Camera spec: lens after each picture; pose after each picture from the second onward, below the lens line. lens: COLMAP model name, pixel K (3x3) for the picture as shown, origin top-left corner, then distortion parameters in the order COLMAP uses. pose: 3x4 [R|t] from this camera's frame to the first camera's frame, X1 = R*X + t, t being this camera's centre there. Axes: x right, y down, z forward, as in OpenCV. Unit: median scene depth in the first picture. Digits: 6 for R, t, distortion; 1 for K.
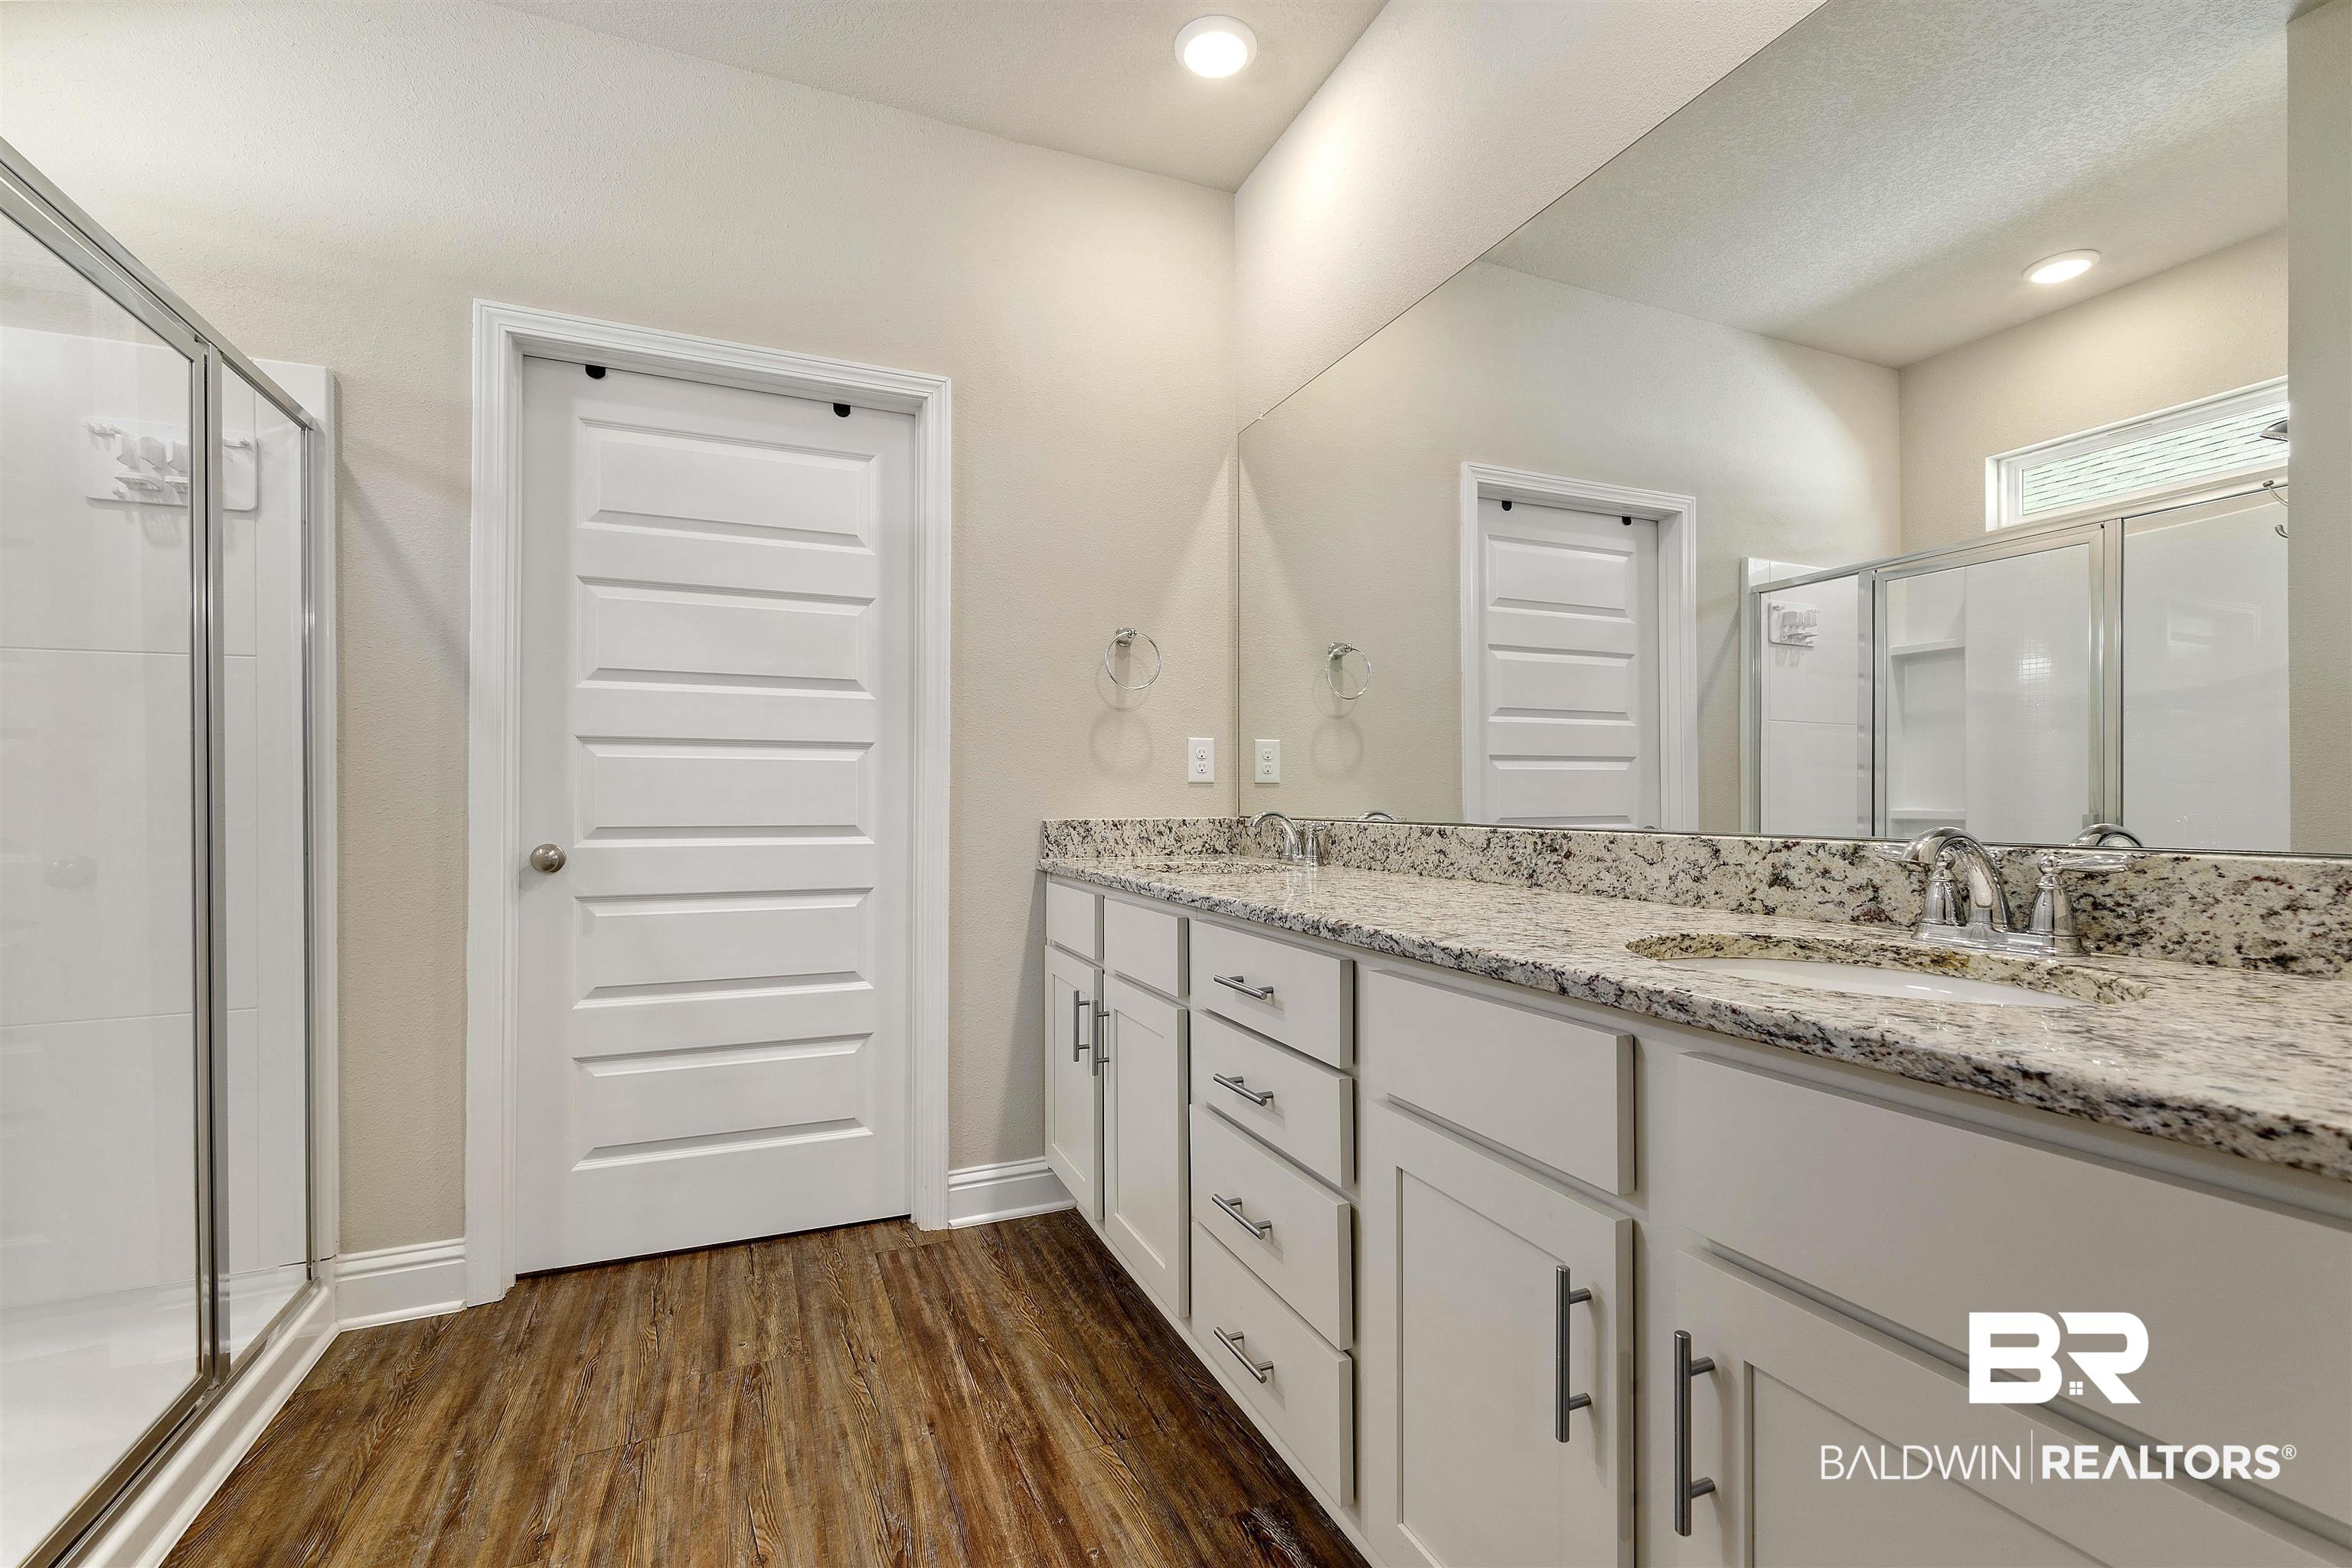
lens RADIAL K [[1032.4, 0, 1170.3], [0, 1032.4, 798.6], [0, 0, 1]] dist [0.001960, -0.000113]
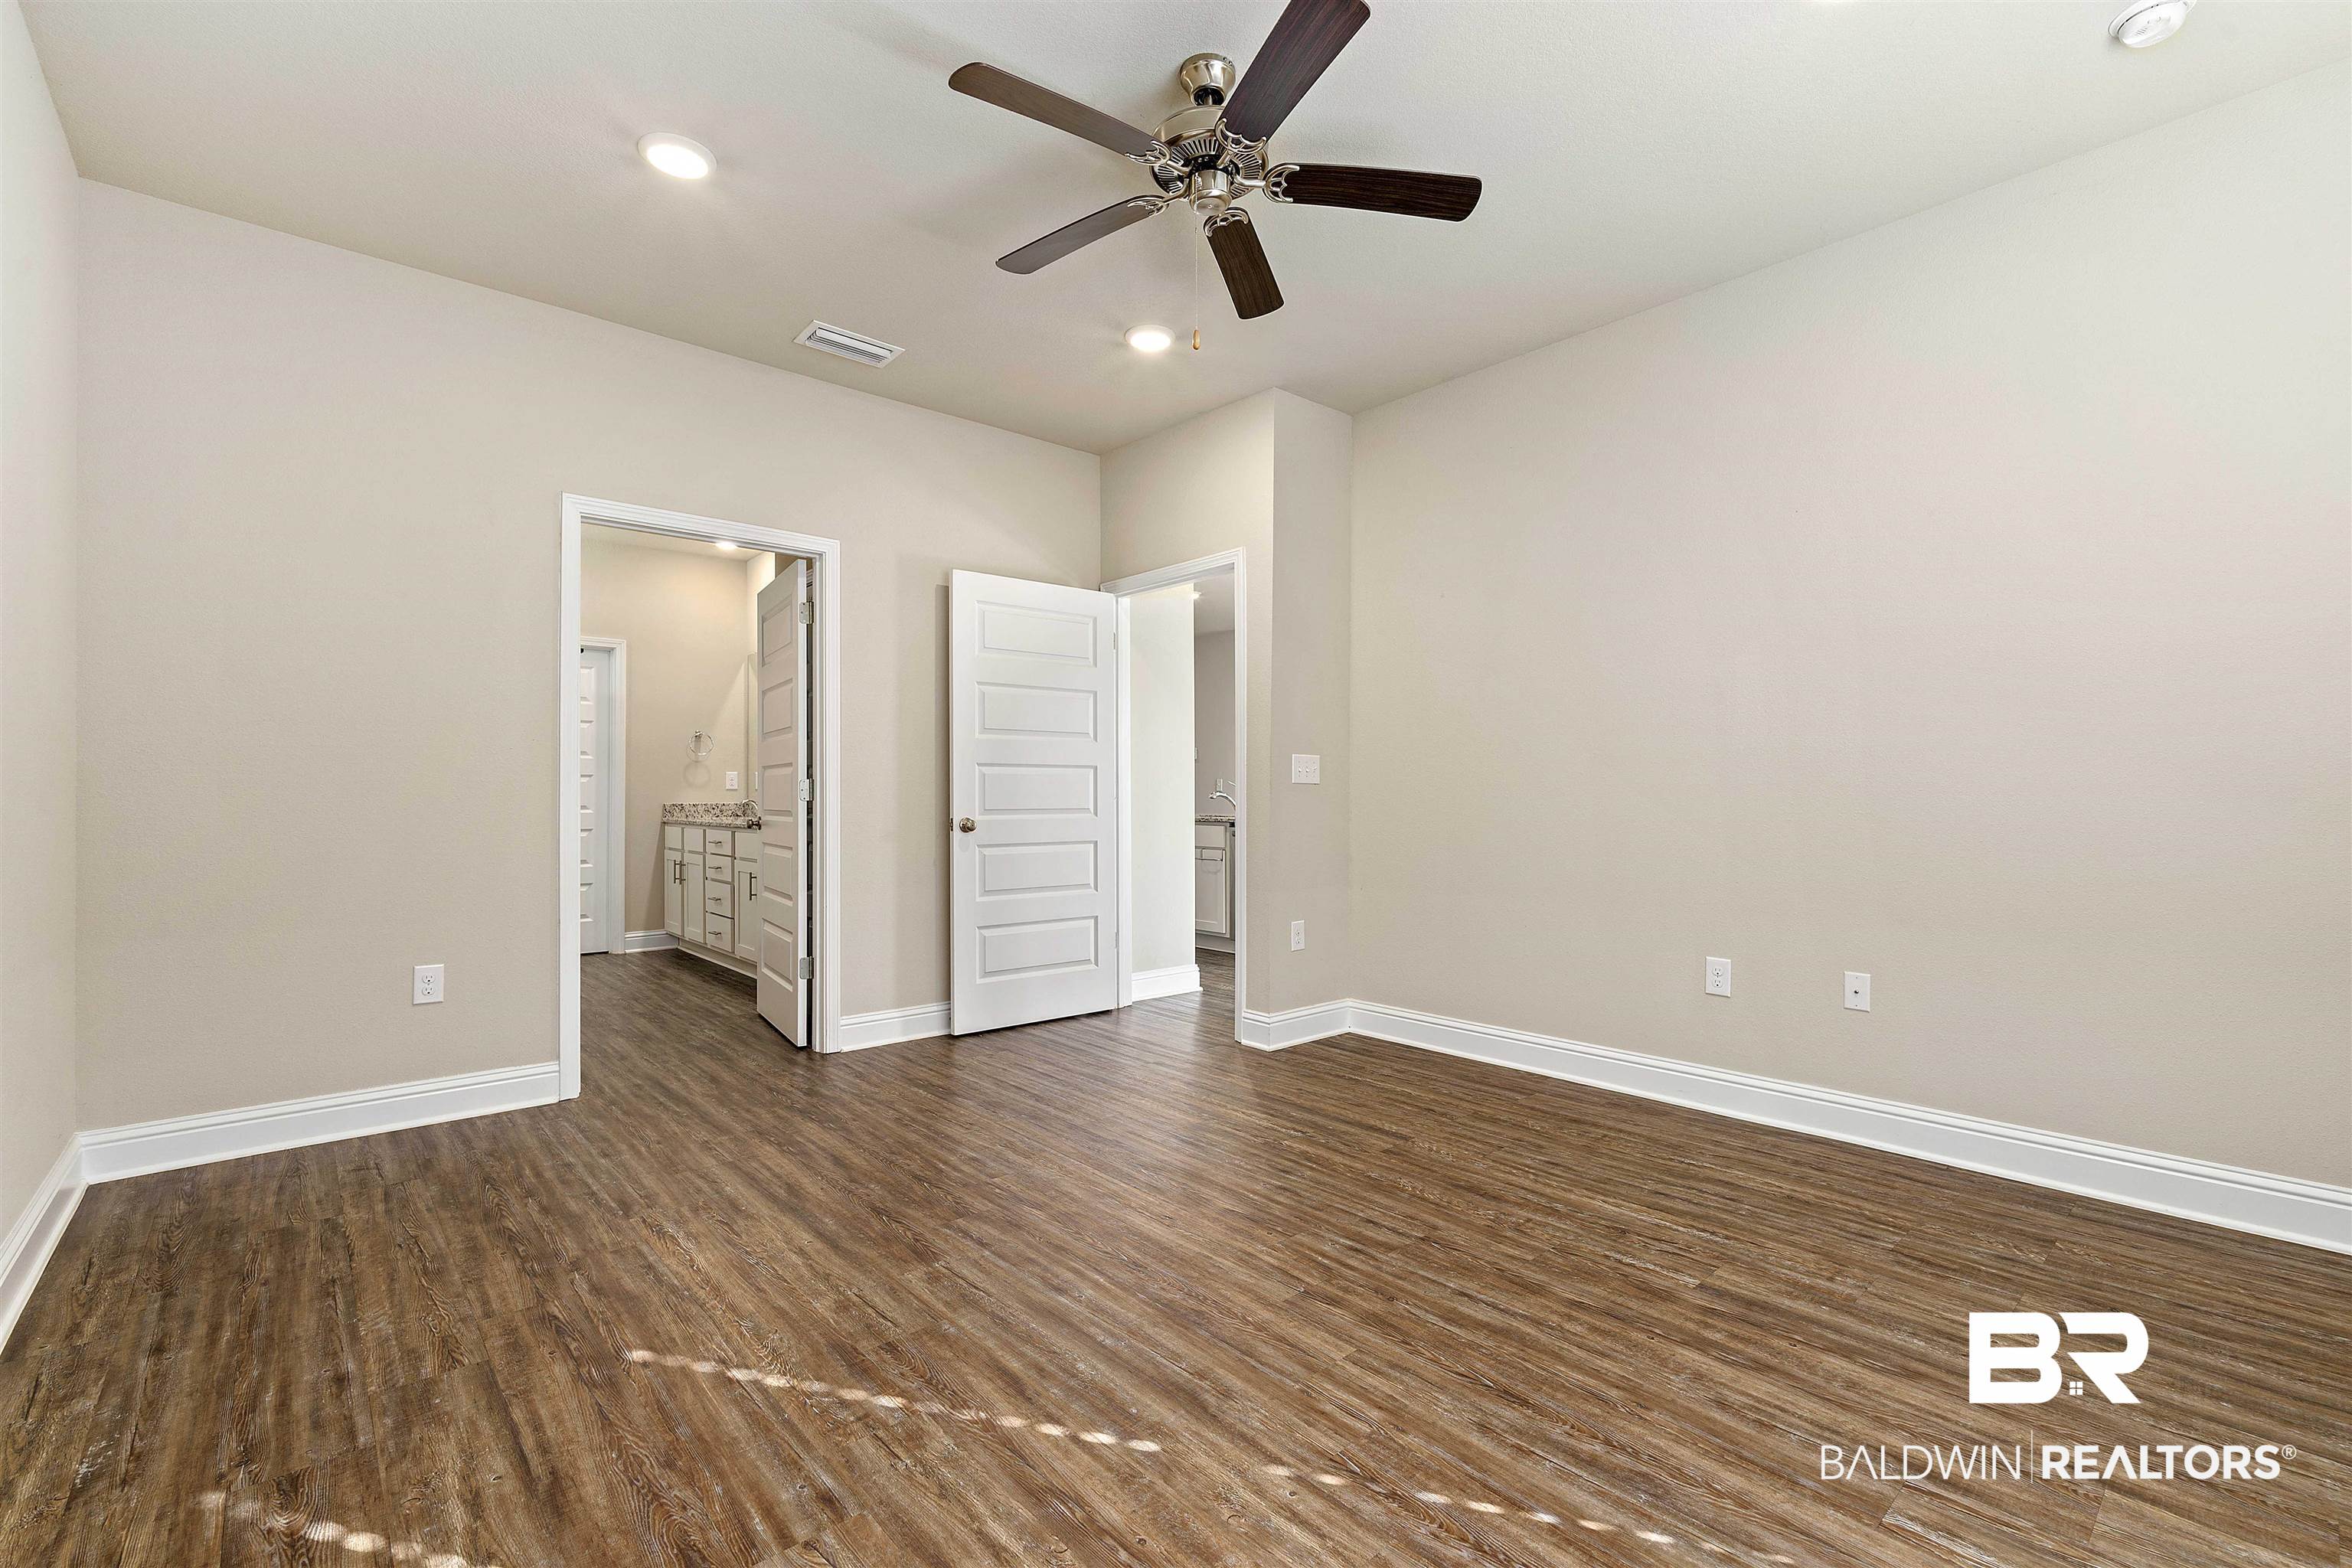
lens RADIAL K [[1032.4, 0, 1193.8], [0, 1032.4, 792.4], [0, 0, 1]] dist [0.001960, -0.000113]
pose [[0.943872, 0.003277, 0.330295, 0.298655], [-0.004612, 0.999984, 0.003259, -0.024217], [-0.330279, -0.004600, 0.943872, -2.049134]]
